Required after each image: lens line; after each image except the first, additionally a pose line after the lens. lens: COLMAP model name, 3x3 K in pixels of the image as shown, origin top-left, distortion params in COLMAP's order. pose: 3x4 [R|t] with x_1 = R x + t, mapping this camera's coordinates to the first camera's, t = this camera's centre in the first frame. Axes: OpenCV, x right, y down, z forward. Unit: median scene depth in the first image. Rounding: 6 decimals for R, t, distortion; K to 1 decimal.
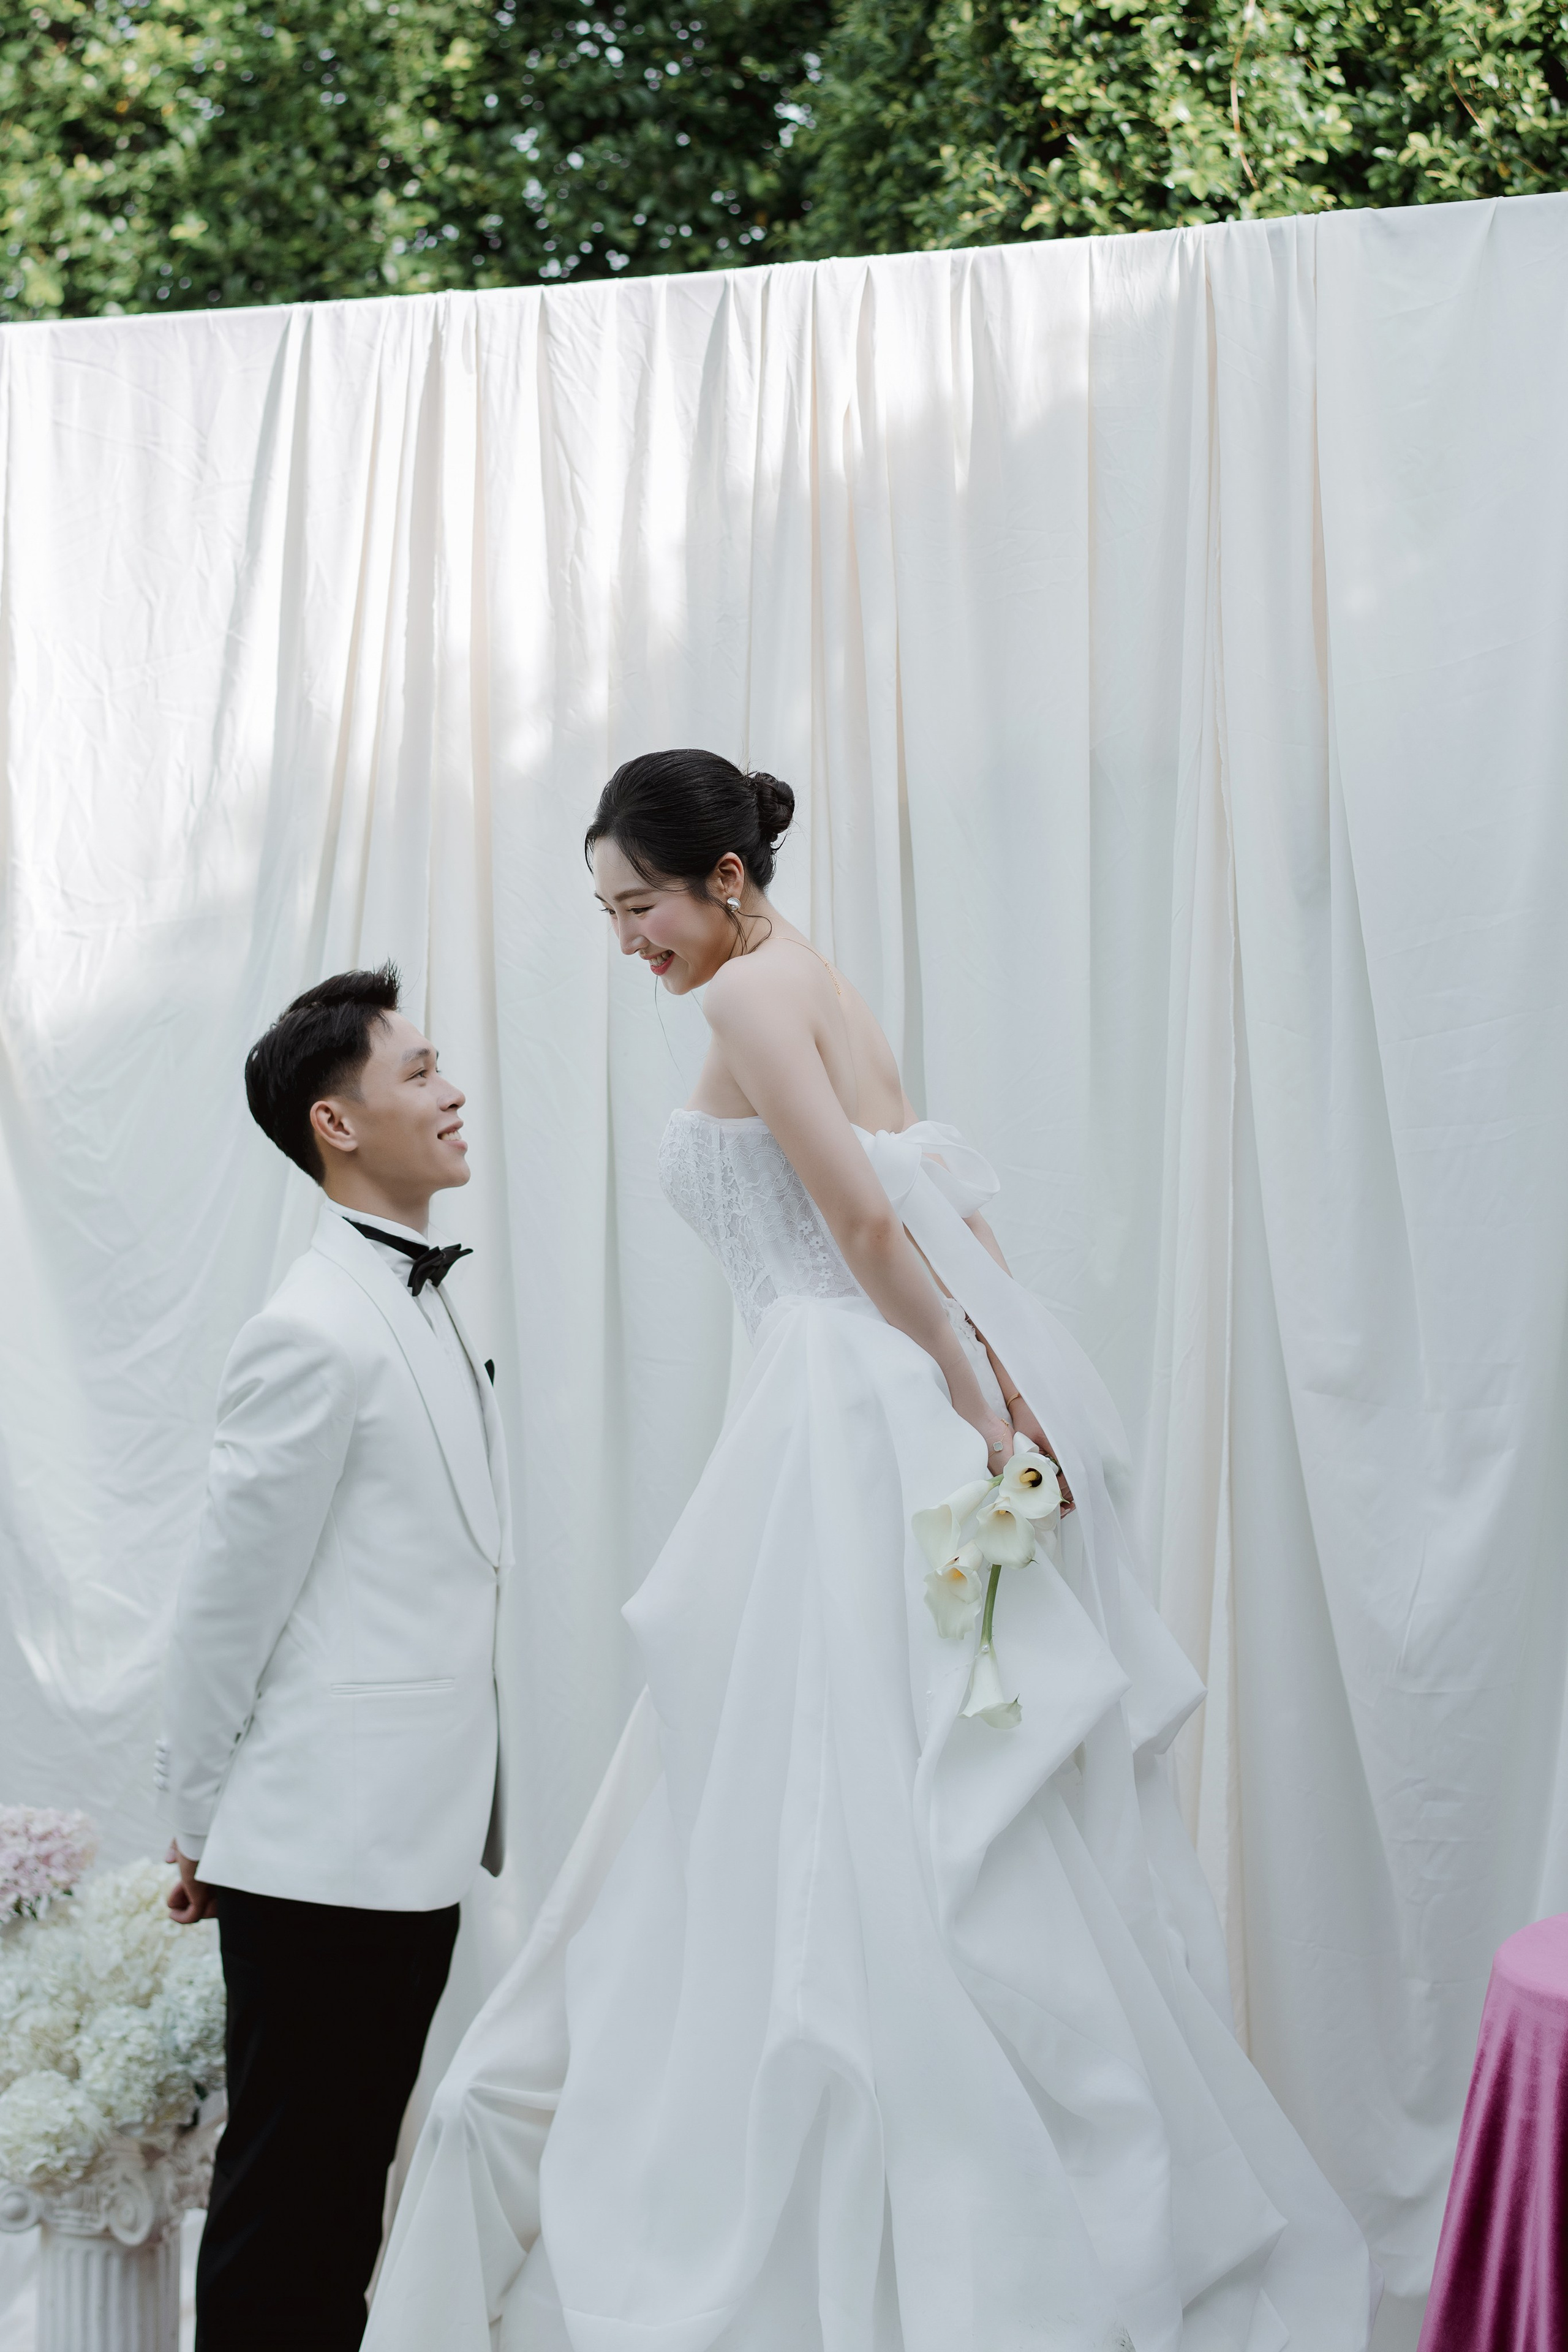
lens RADIAL K [[4652.5, 0, 781.8], [0, 4652.5, 1011.1], [0, 0, 1]] dist [-0.094959, -0.176760]
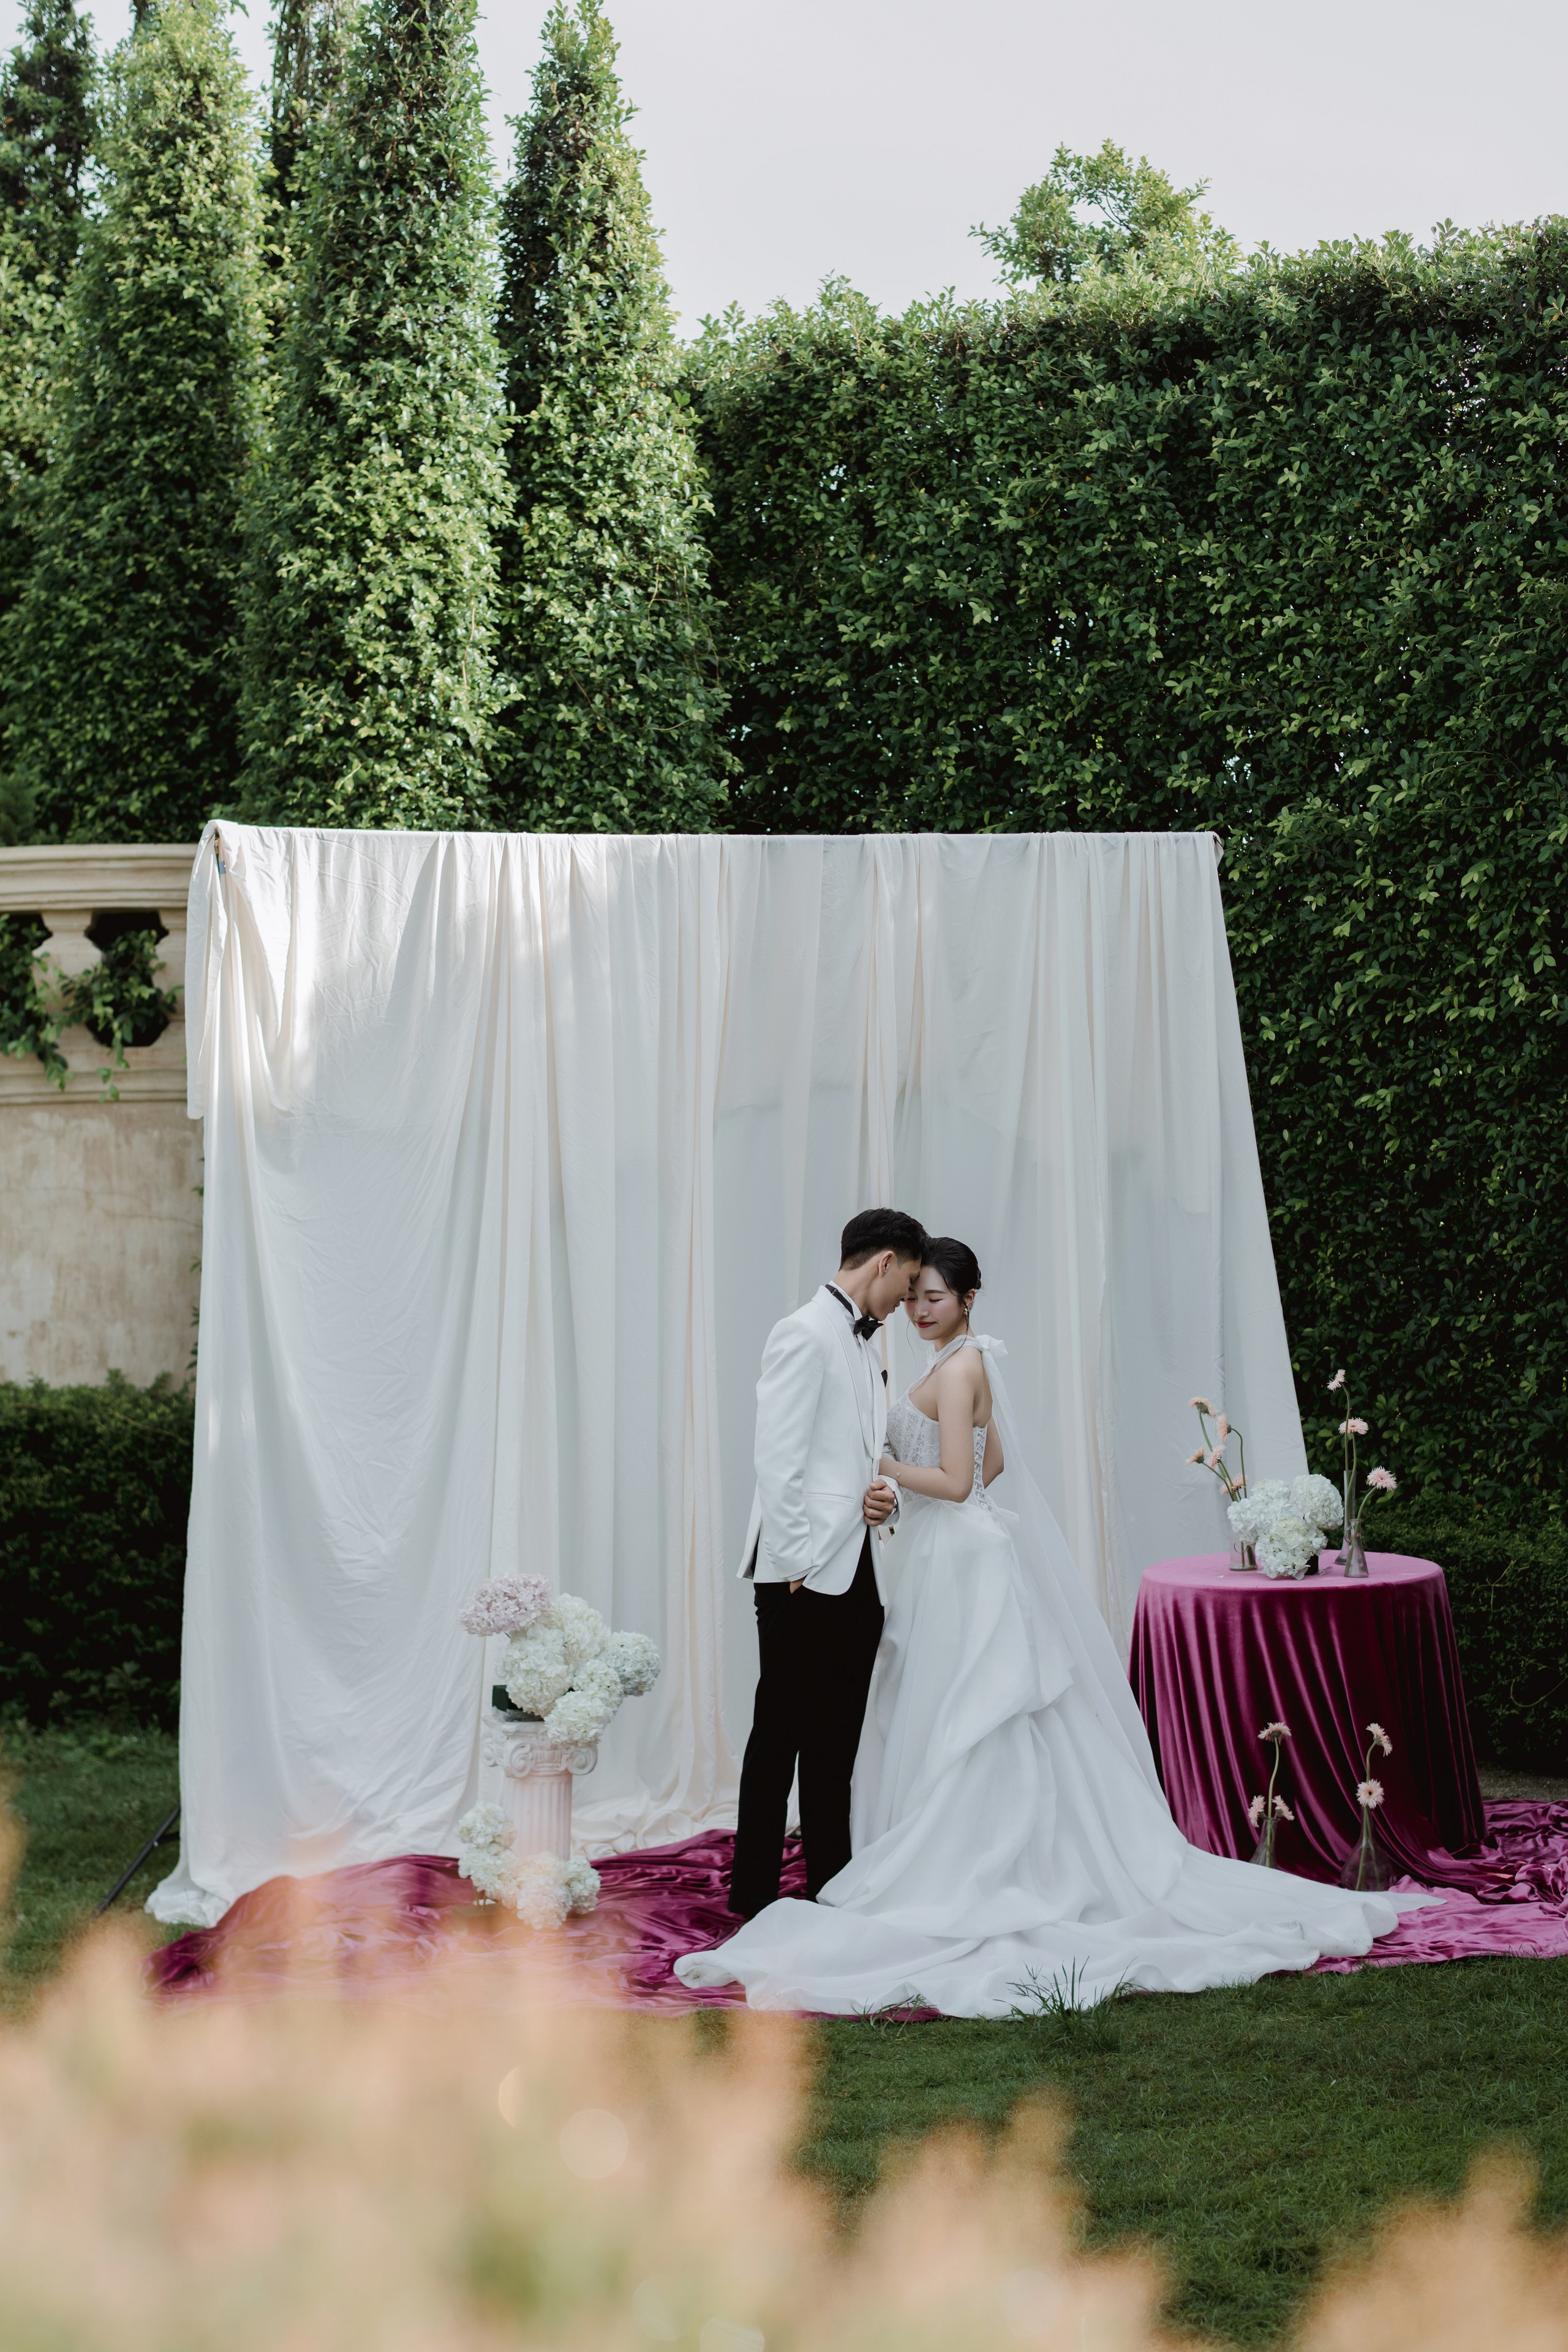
lens RADIAL K [[3888.3, 0, 784.0], [0, 3888.3, 1176.0], [0, 0, 1]] dist [0.013160, -0.894483]
pose [[0.788304, 0.003564, 0.615276, -0.745618], [-0.018211, 0.999680, 0.017542, -0.027174], [-0.615017, -0.025033, 0.788117, -0.294906]]
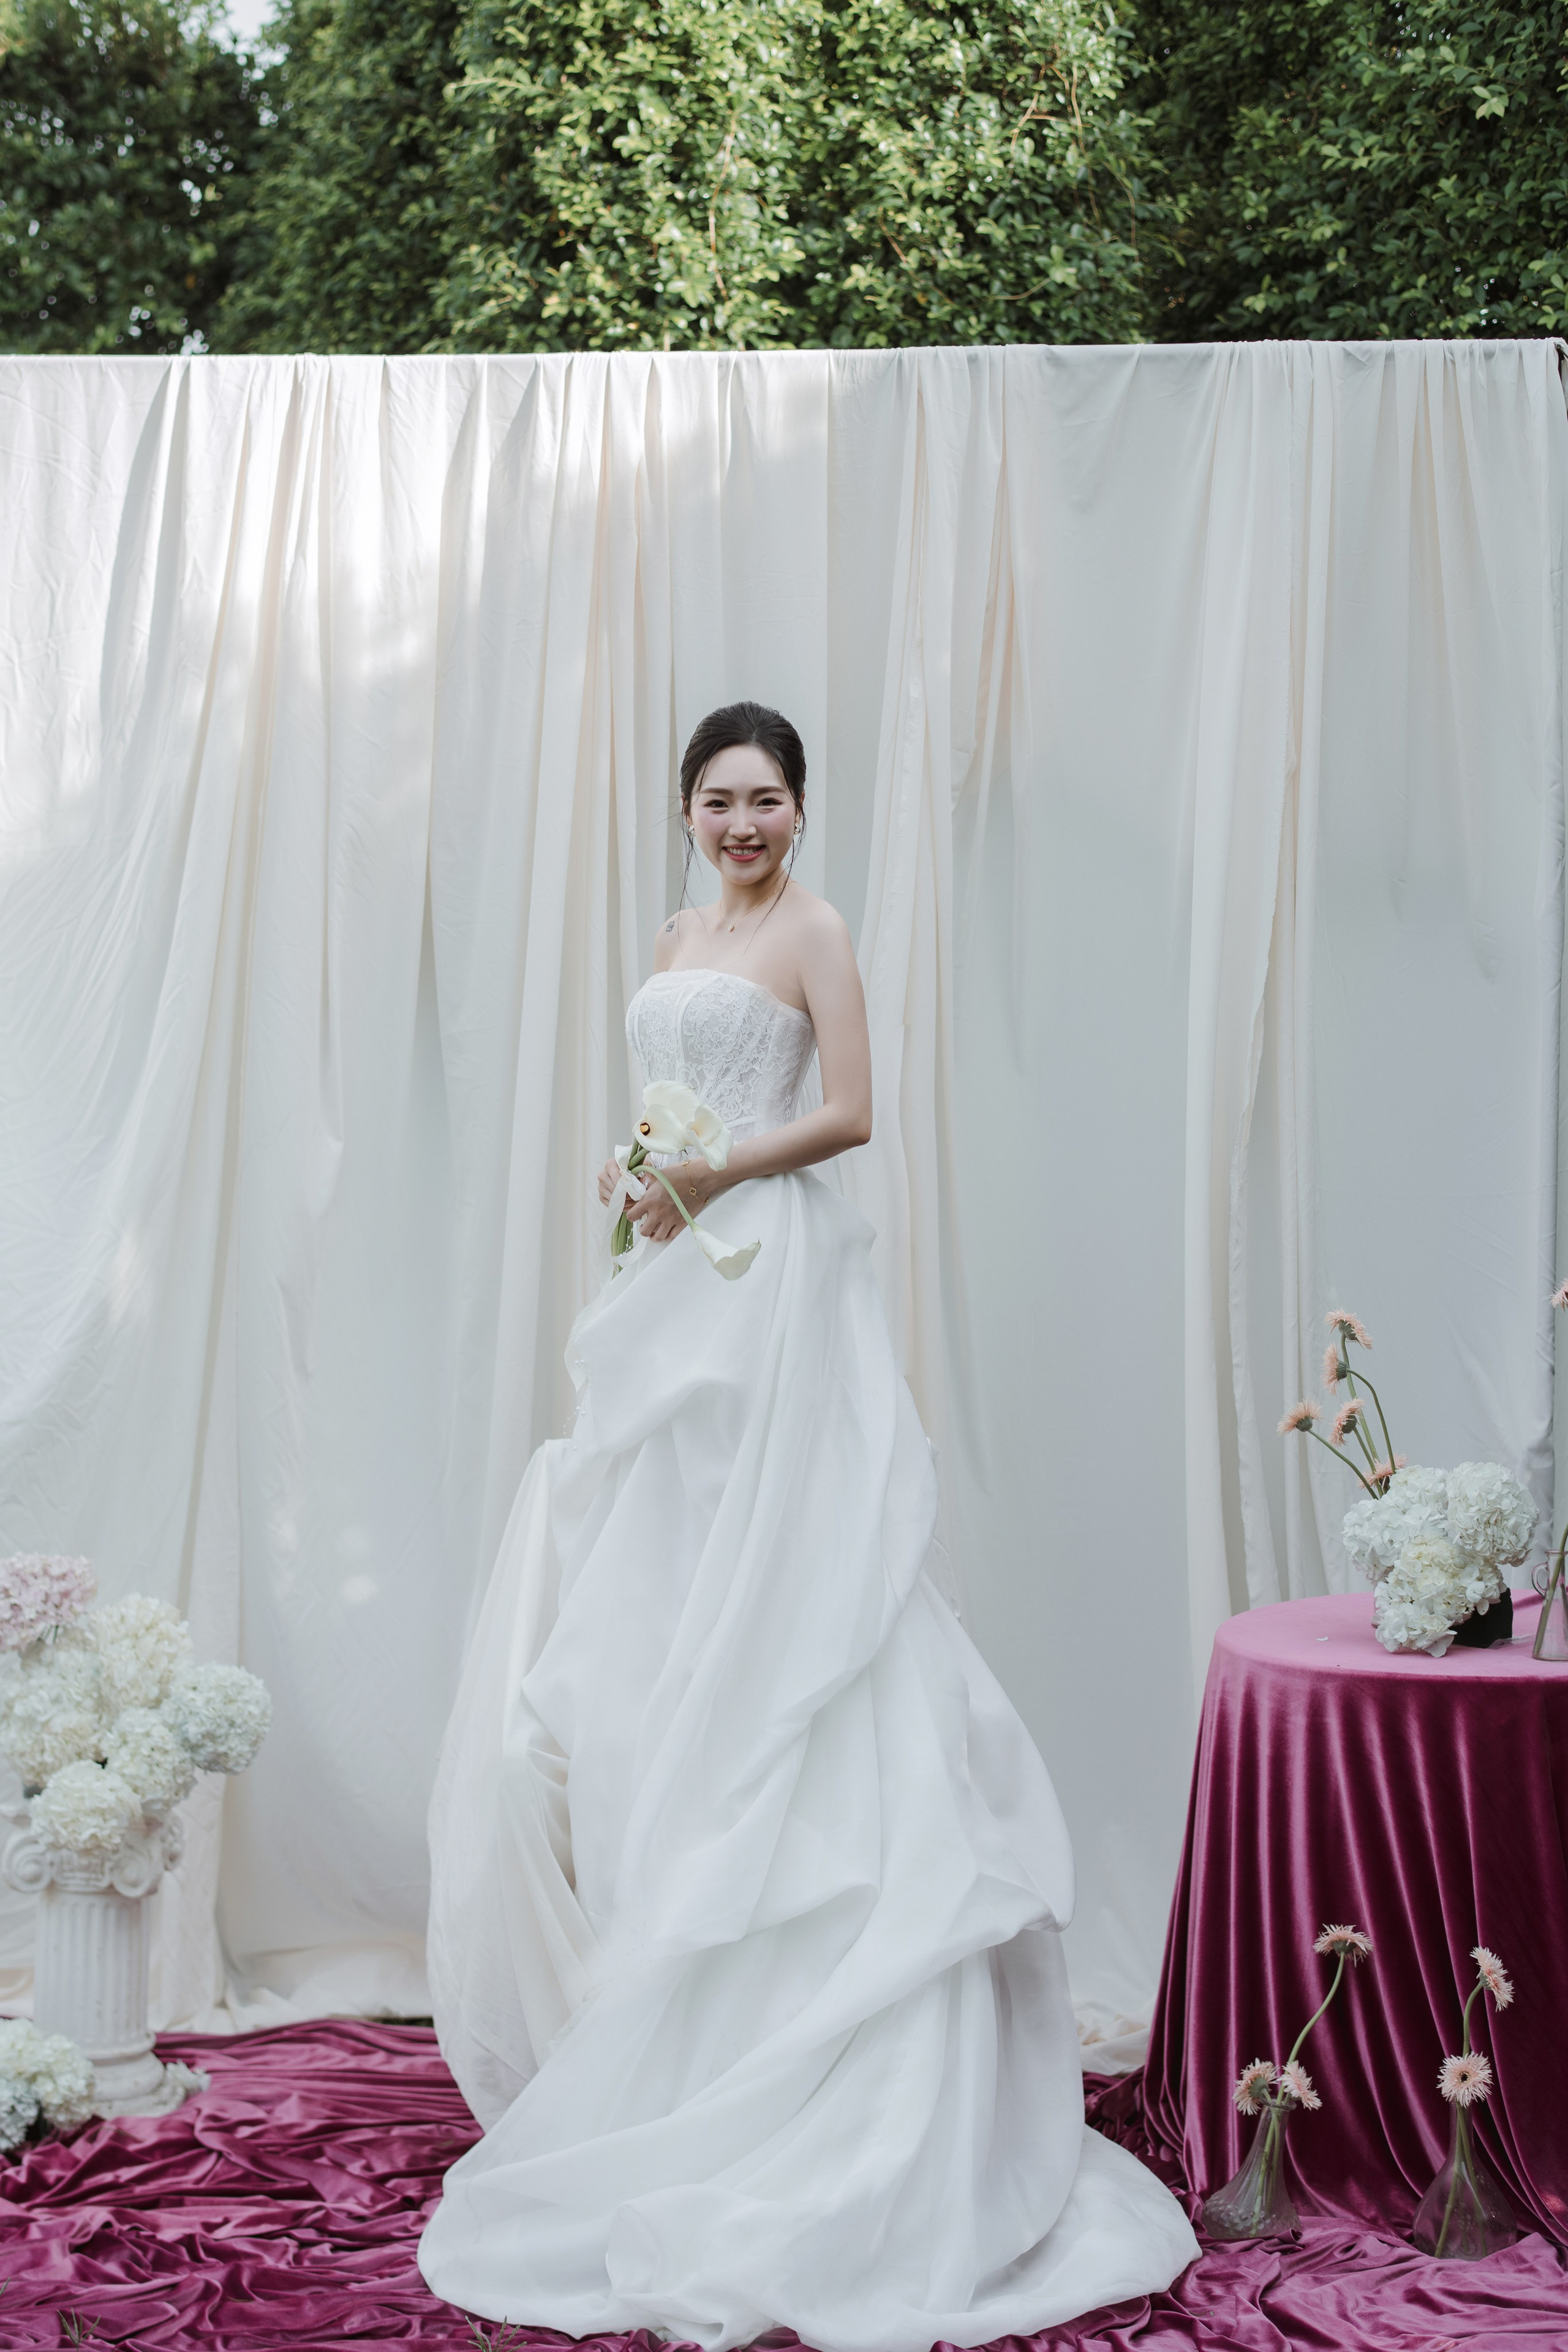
lens RADIAL K [[3888.3, 0, 784.0], [0, 3888.3, 1176.0], [0, 0, 1]] dist [0.013160, -0.894483]
pose [[0.962330, 0.016567, 0.271380, -0.165644], [-0.032466, 0.998002, 0.054200, 0.003964], [-0.269940, -0.060969, 0.960945, -0.038745]]
